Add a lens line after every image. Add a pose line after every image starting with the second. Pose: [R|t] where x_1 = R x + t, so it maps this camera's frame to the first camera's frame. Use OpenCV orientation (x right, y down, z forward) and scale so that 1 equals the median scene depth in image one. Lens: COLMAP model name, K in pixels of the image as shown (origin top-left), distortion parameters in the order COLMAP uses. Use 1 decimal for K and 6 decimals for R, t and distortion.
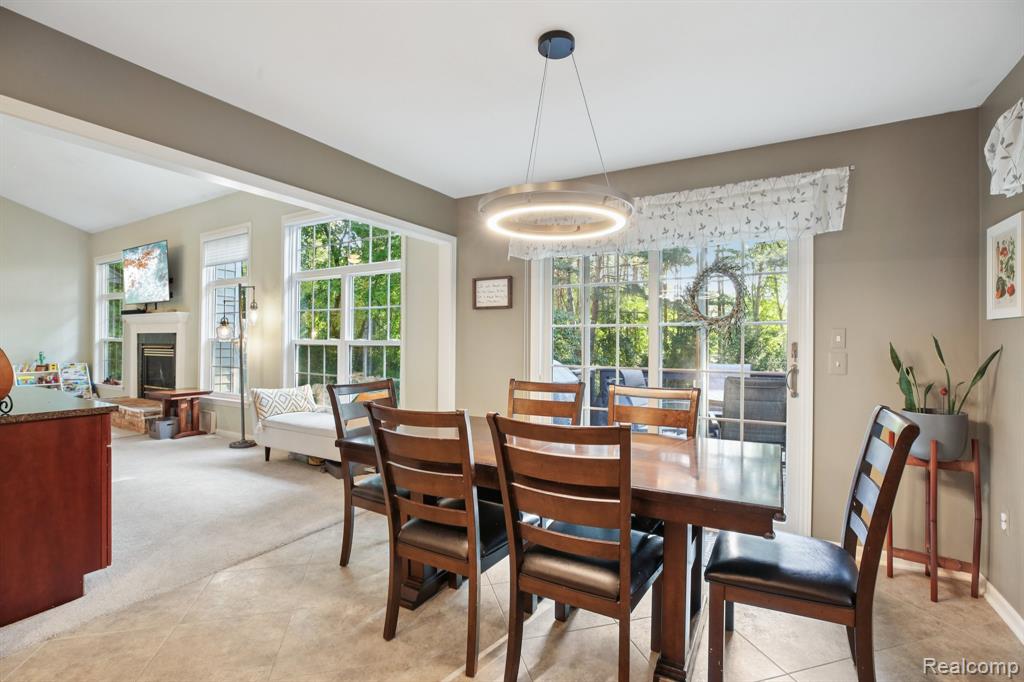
lens RADIAL K [[465.8, 0, 513.8], [0, 465.8, 340.0], [0, 0, 1]] dist [-0.034227, 0.009303]
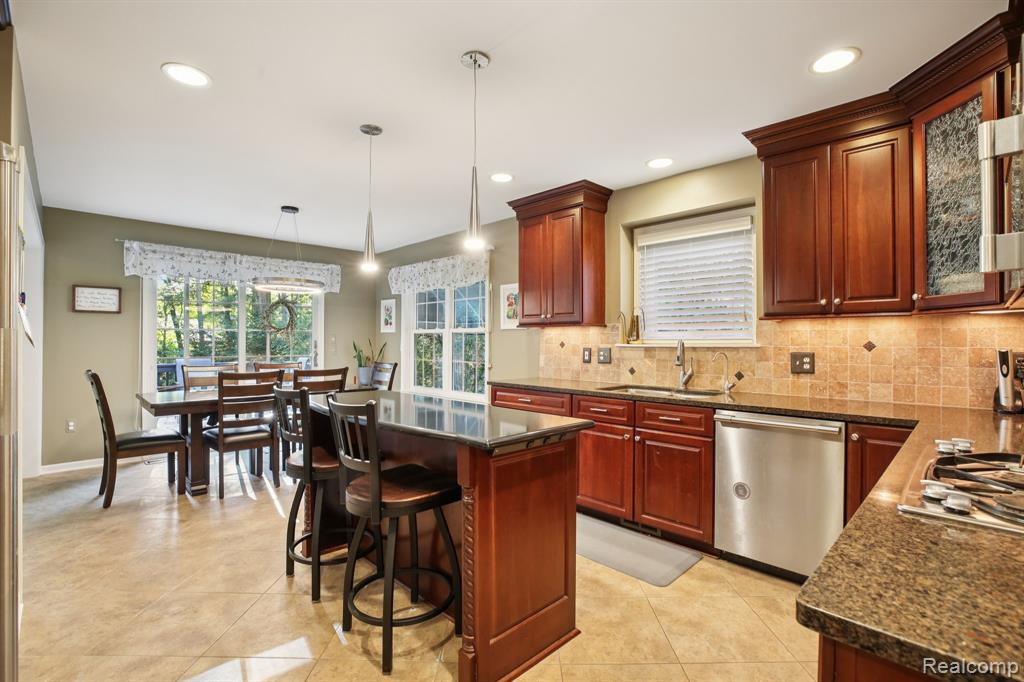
lens RADIAL K [[465.8, 0, 513.8], [0, 465.8, 340.0], [0, 0, 1]] dist [-0.034227, 0.009303]
pose [[0.268262, -0.002064, 0.963344, -0.871536], [-0.004649, 0.999983, 0.003438, -0.006819], [-0.963335, -0.005401, 0.268248, -0.328068]]
